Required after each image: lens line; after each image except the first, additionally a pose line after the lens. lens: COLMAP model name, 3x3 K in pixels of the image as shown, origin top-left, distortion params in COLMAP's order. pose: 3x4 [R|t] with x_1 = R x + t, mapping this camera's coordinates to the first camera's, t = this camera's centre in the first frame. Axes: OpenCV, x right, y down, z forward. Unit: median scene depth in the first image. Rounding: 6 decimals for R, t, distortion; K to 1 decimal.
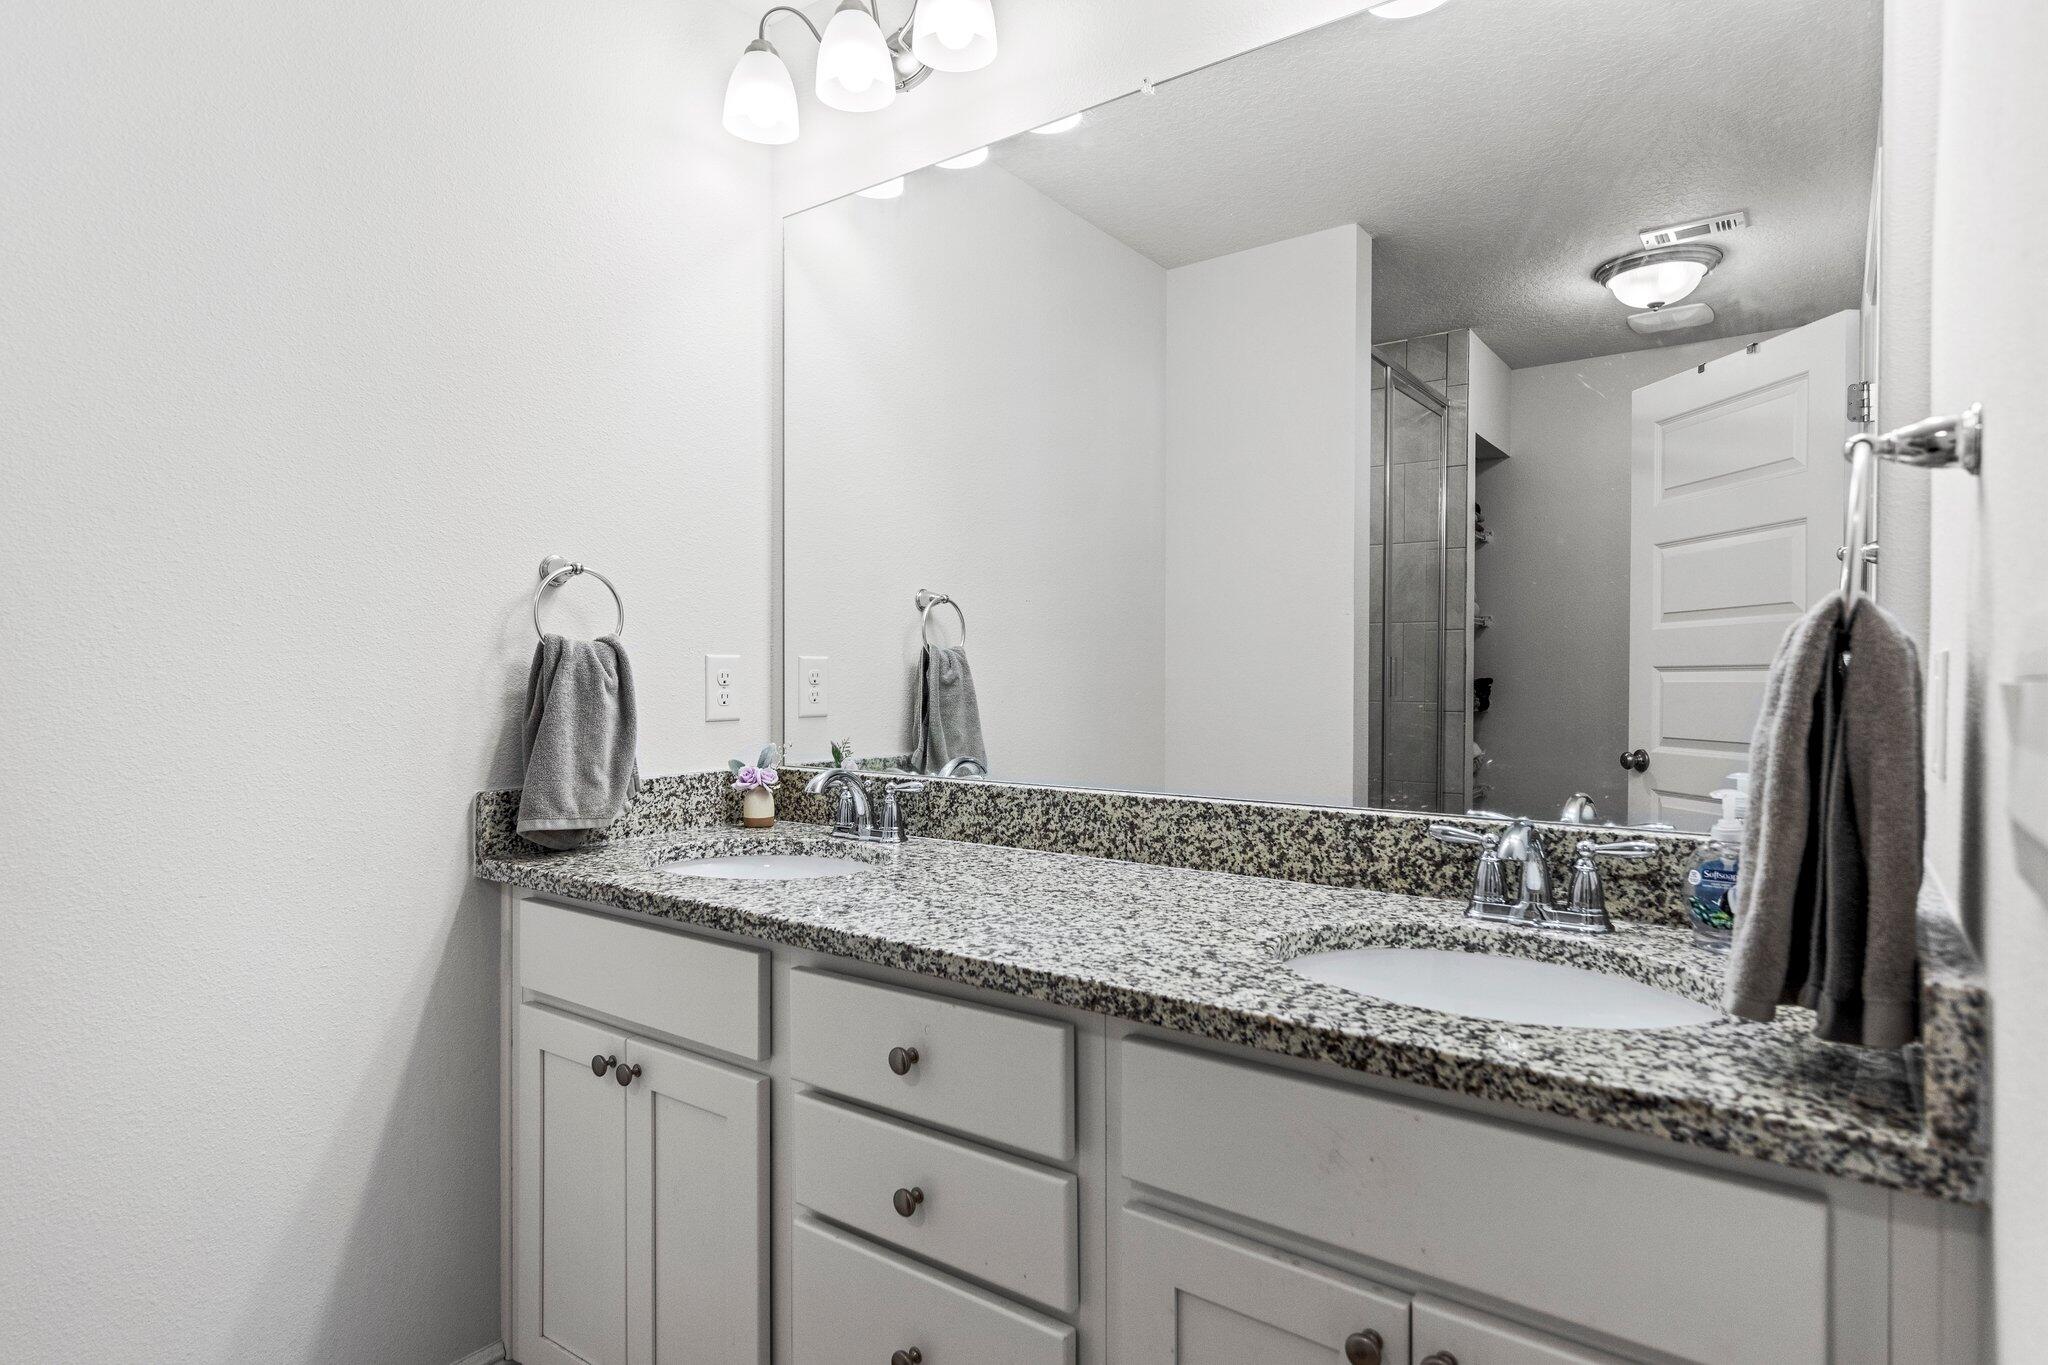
lens RADIAL K [[1100.2, 0, 1024.0], [0, 1100.2, 682.5], [0, 0, 1]] dist [0.005686, -0.000914]
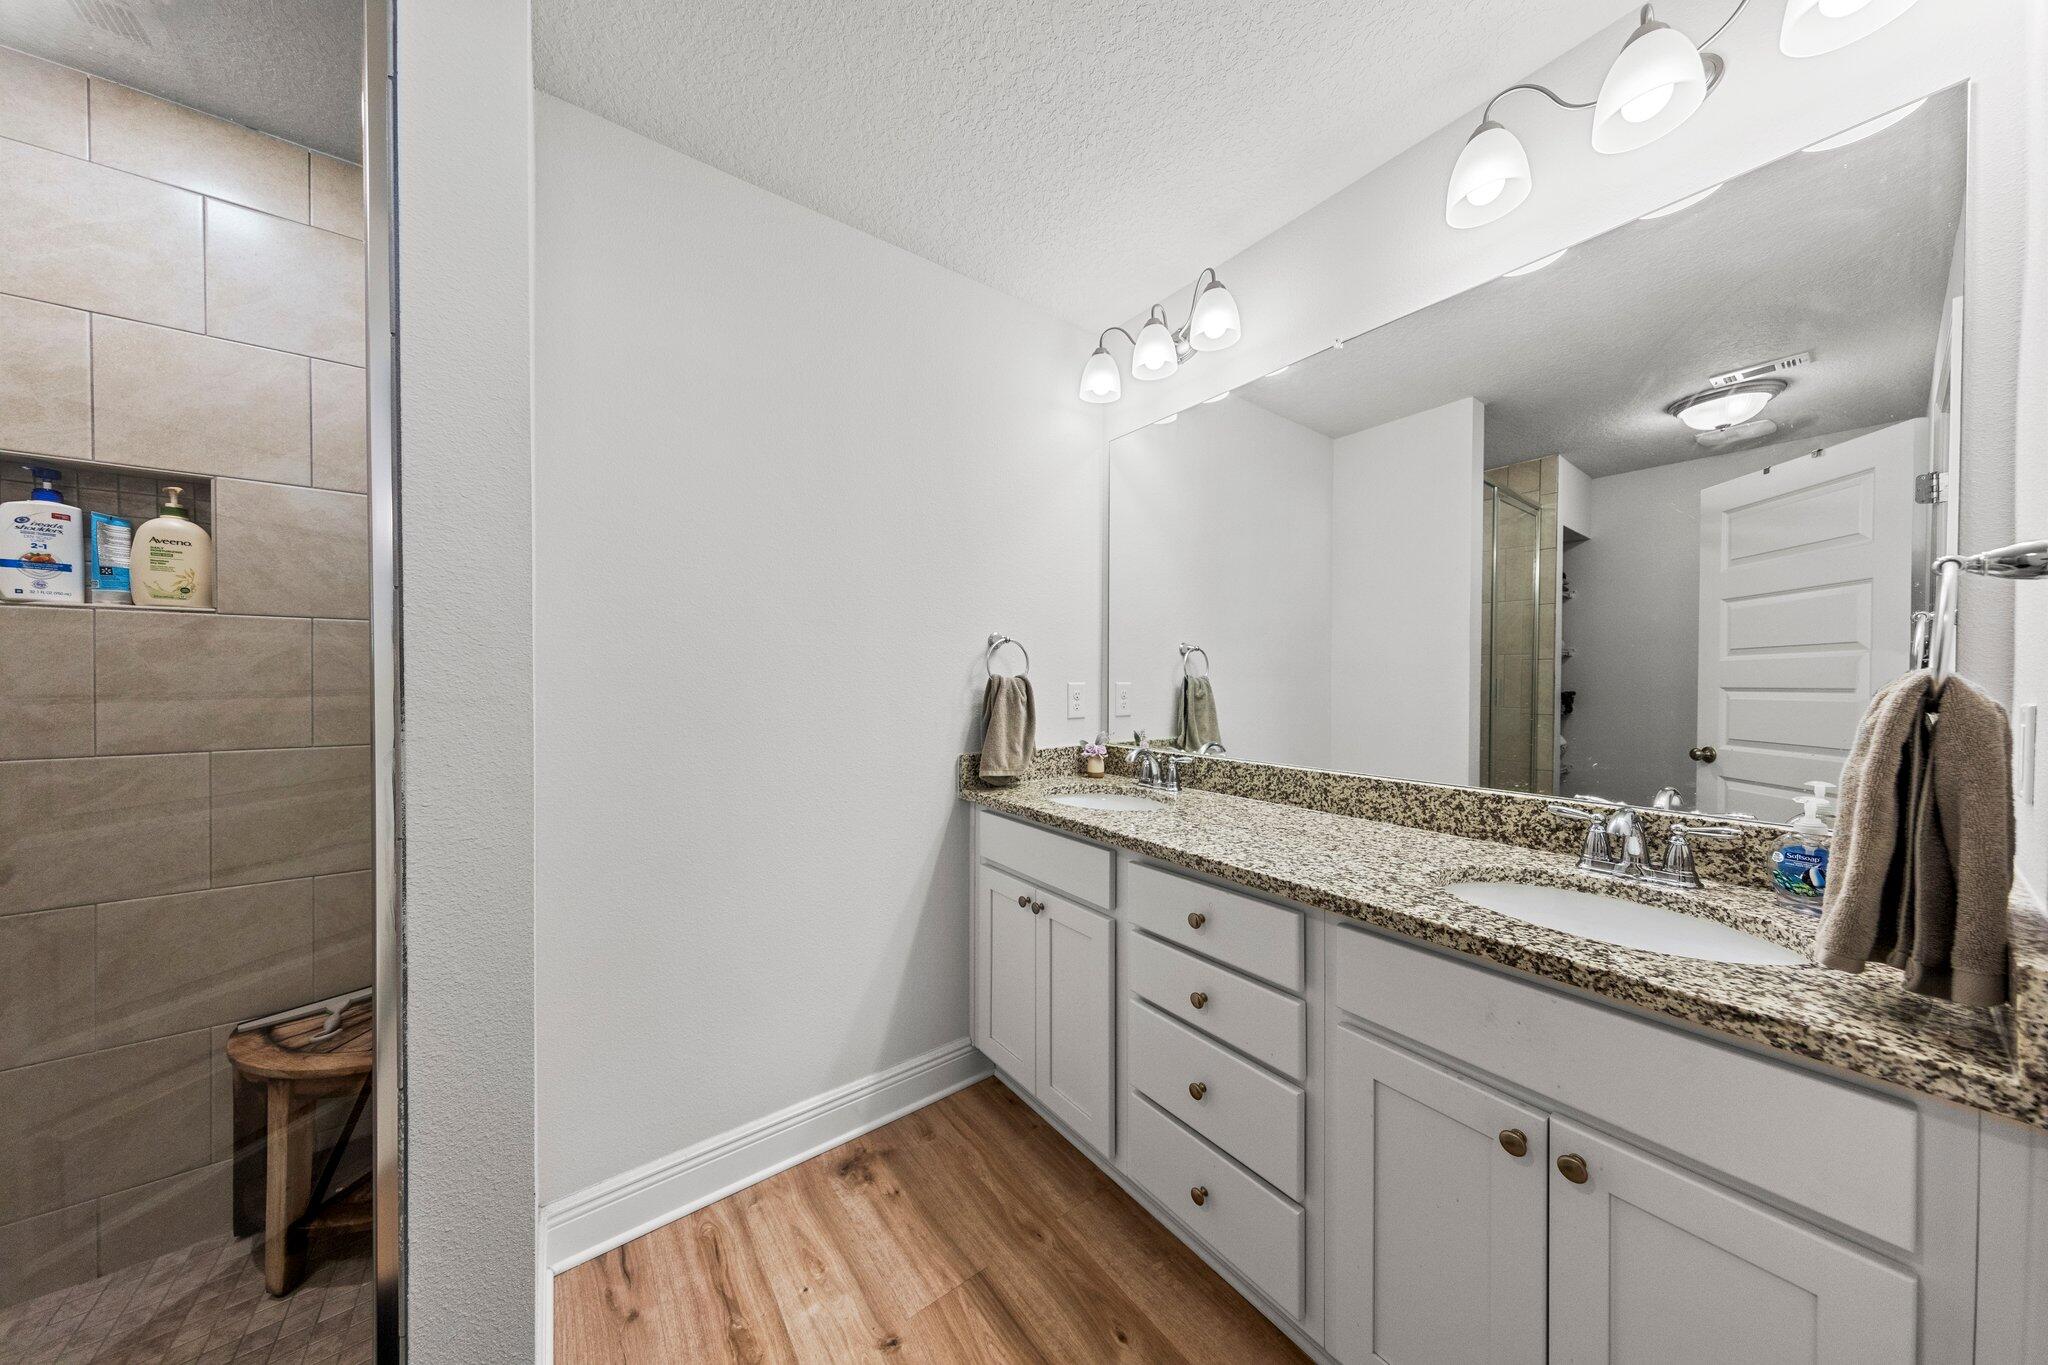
lens RADIAL K [[634.7, 0, 1024.0], [0, 634.7, 682.5], [0, 0, 1]] dist [0.005394, -0.001407]
pose [[0.954880, 0.003821, -0.296968, -0.059980], [-0.004423, 0.999989, -0.001356, -0.033781], [0.296959, 0.002608, 0.954887, -0.057632]]
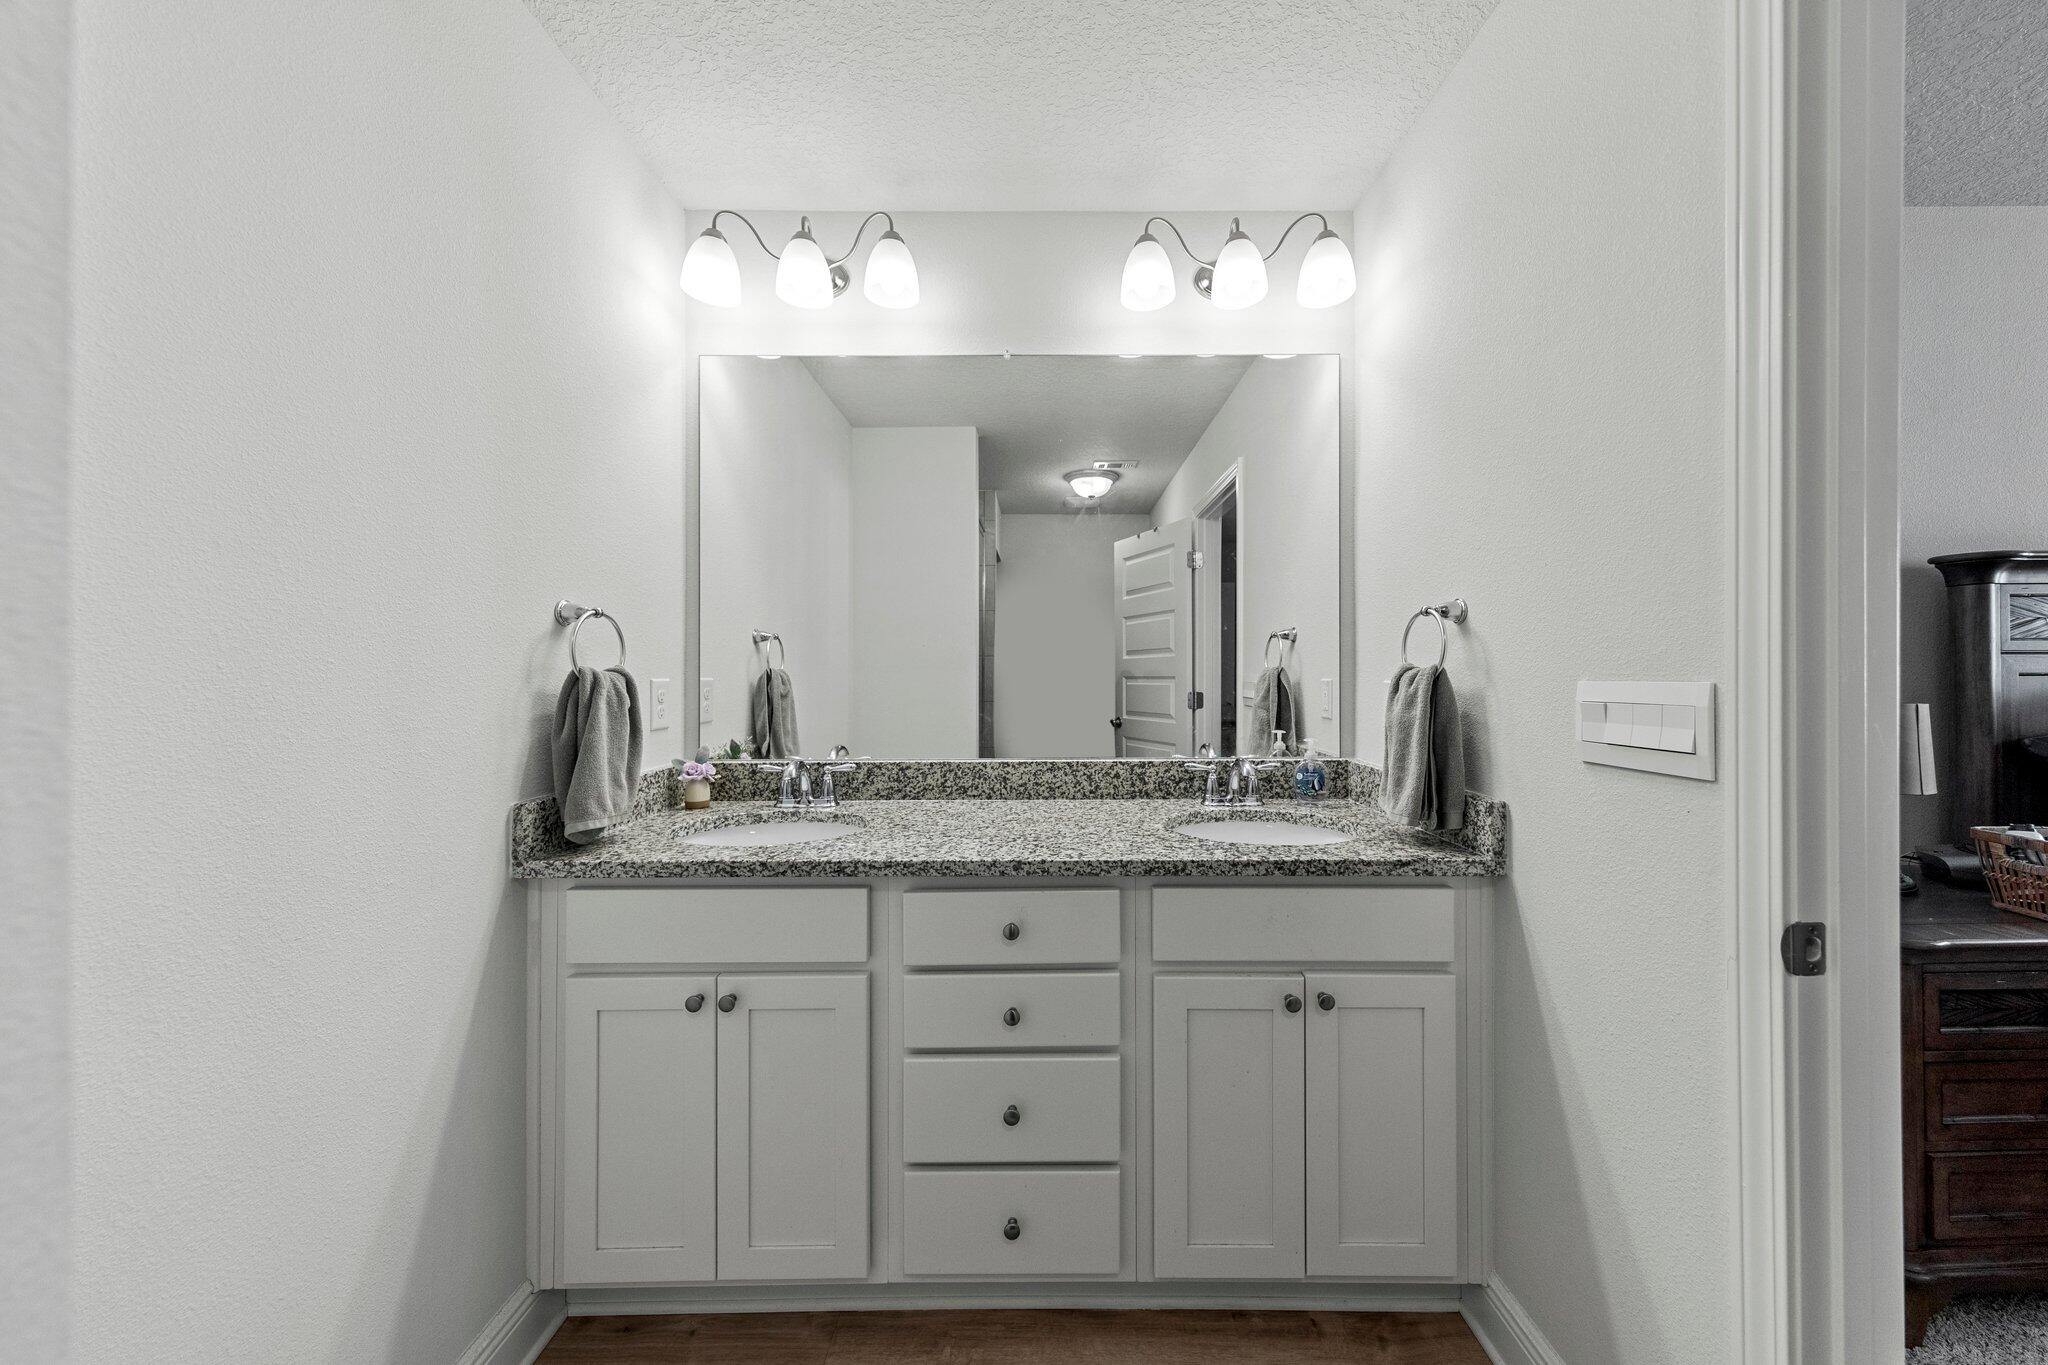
lens RADIAL K [[693.8, 0, 1033.0], [0, 693.8, 669.8], [0, 0, 1]] dist [0.002707, -0.000039]
pose [[0.807406, -0.002131, 0.589993, -0.579993], [0.010615, 0.999884, -0.010914, -0.032257], [-0.589901, 0.015075, 0.807335, 0.108152]]
